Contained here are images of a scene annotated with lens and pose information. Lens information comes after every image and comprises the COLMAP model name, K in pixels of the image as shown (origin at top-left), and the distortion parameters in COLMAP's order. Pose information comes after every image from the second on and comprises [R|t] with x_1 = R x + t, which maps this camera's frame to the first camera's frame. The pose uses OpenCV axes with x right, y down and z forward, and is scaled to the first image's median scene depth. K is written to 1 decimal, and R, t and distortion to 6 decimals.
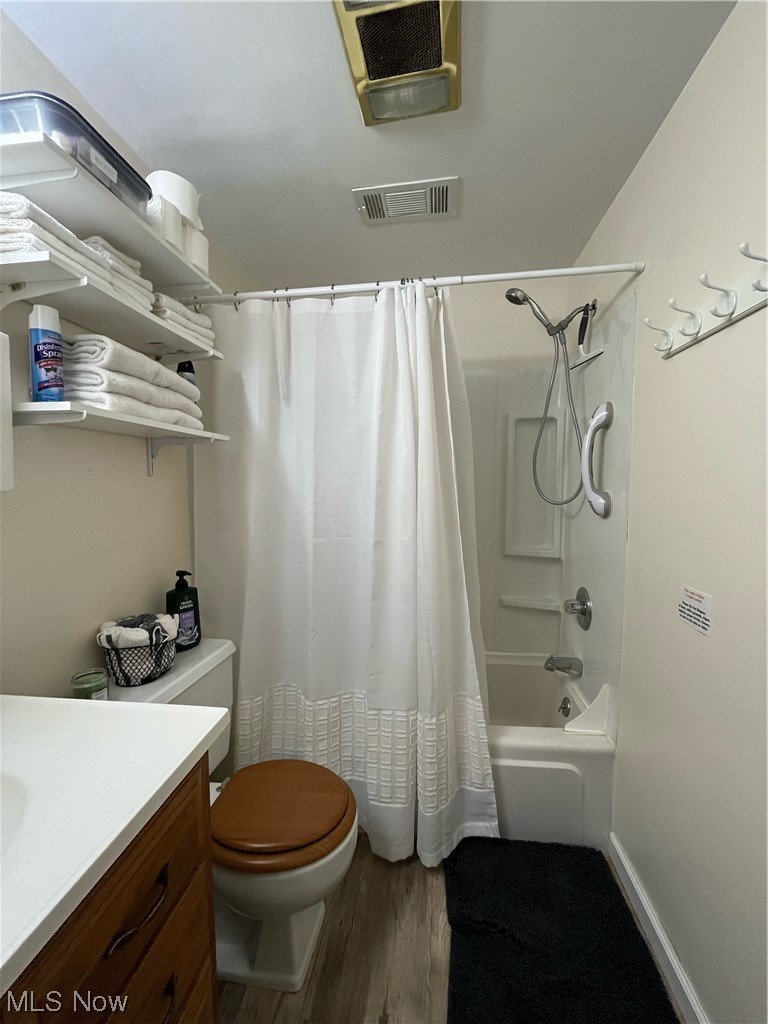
lens RADIAL K [[414.2, 0, 388.2], [0, 414.2, 510.0], [0, 0, 1]] dist [-0.005307, -0.000230]
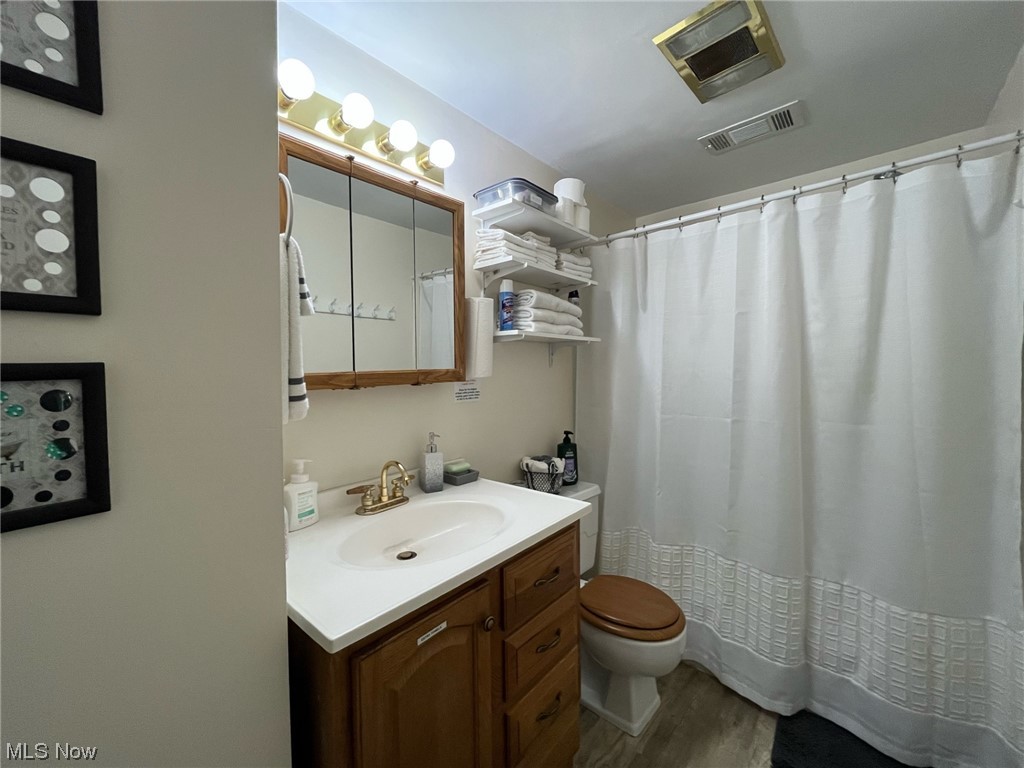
lens RADIAL K [[395.0, 0, 512.0], [0, 395.0, 384.6], [0, 0, 1]] dist [0.000582, -0.000264]
pose [[0.826770, 0.014320, -0.562358, 0.155014], [-0.030860, 0.999325, -0.019923, 0.018120], [0.561693, 0.033826, 0.826654, -0.341279]]
